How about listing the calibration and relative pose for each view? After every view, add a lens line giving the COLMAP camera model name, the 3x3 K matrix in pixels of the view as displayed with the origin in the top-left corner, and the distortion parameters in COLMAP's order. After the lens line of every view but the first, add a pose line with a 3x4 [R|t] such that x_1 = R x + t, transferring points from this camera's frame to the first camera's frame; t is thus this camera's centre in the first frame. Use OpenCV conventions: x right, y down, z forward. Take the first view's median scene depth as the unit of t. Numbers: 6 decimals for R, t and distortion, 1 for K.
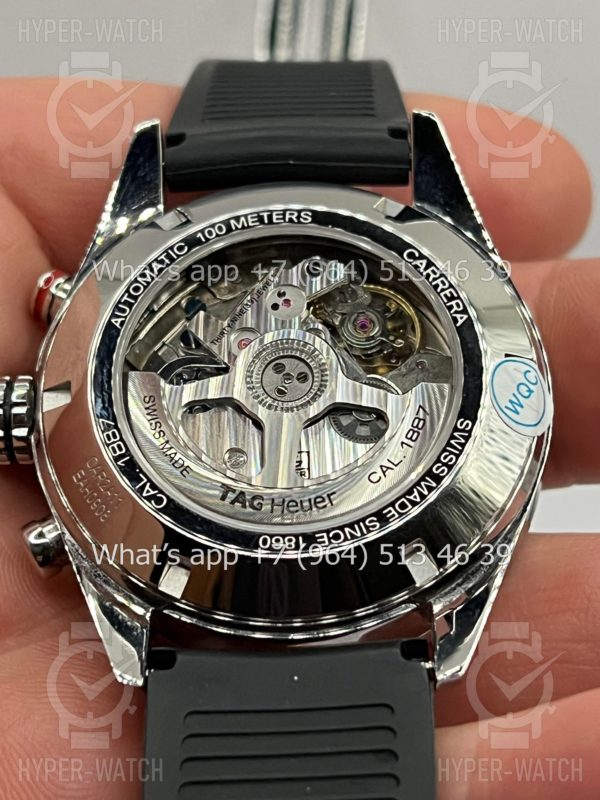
lens RADIAL K [[1887.0, 0, 300.0], [0, 1887.0, 400.0], [0, 0, 1]] dist [0.201757, 0.078189]
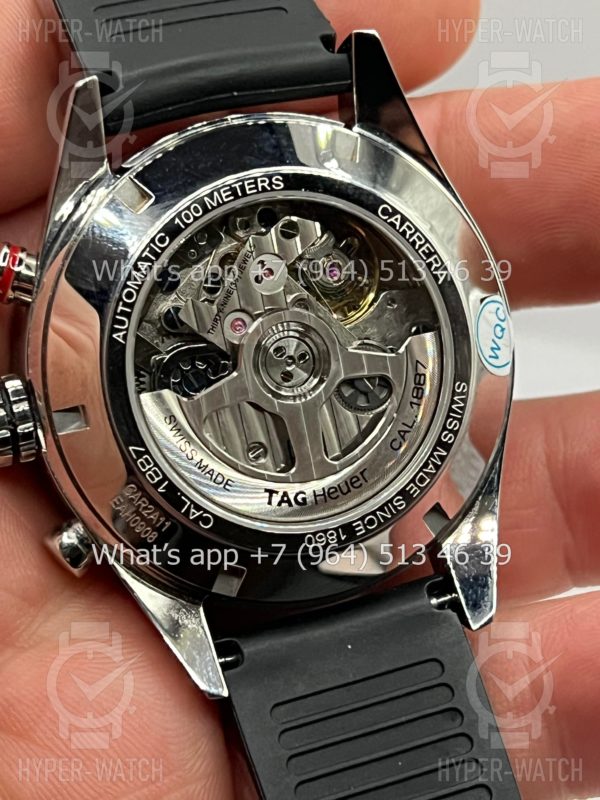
lens RADIAL K [[1887.0, 0, 300.0], [0, 1887.0, 400.0], [0, 0, 1]] dist [0.201757, 0.078189]
pose [[0.926526, -0.205553, 0.315116, -0.326258], [0.021502, 0.865119, 0.501105, -0.503011], [-0.375617, -0.457511, 0.805975, 0.159615]]
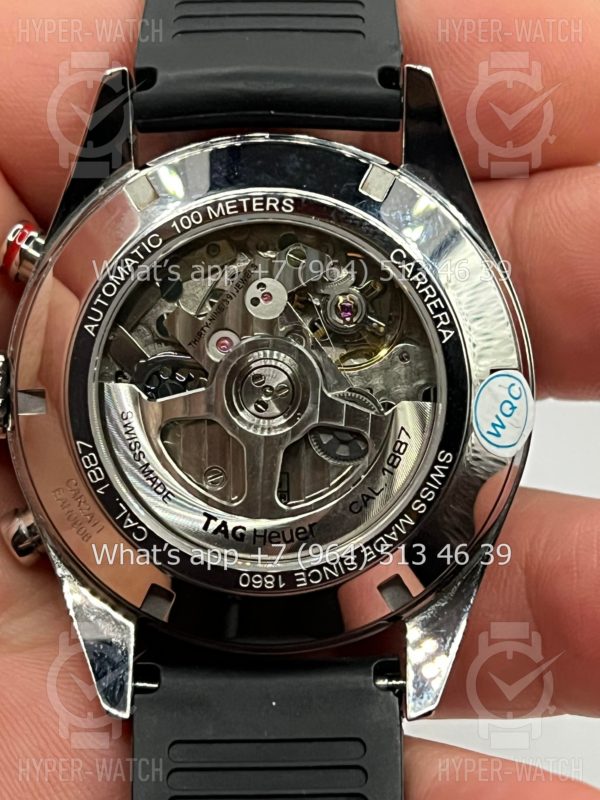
lens RADIAL K [[1887.0, 0, 300.0], [0, 1887.0, 400.0], [0, 0, 1]] dist [0.201757, 0.078189]
pose [[0.999616, 0.006432, 0.026939, -0.015941], [-0.017775, 0.894896, 0.445921, -0.440663], [-0.021239, -0.446228, 0.894667, 0.120173]]
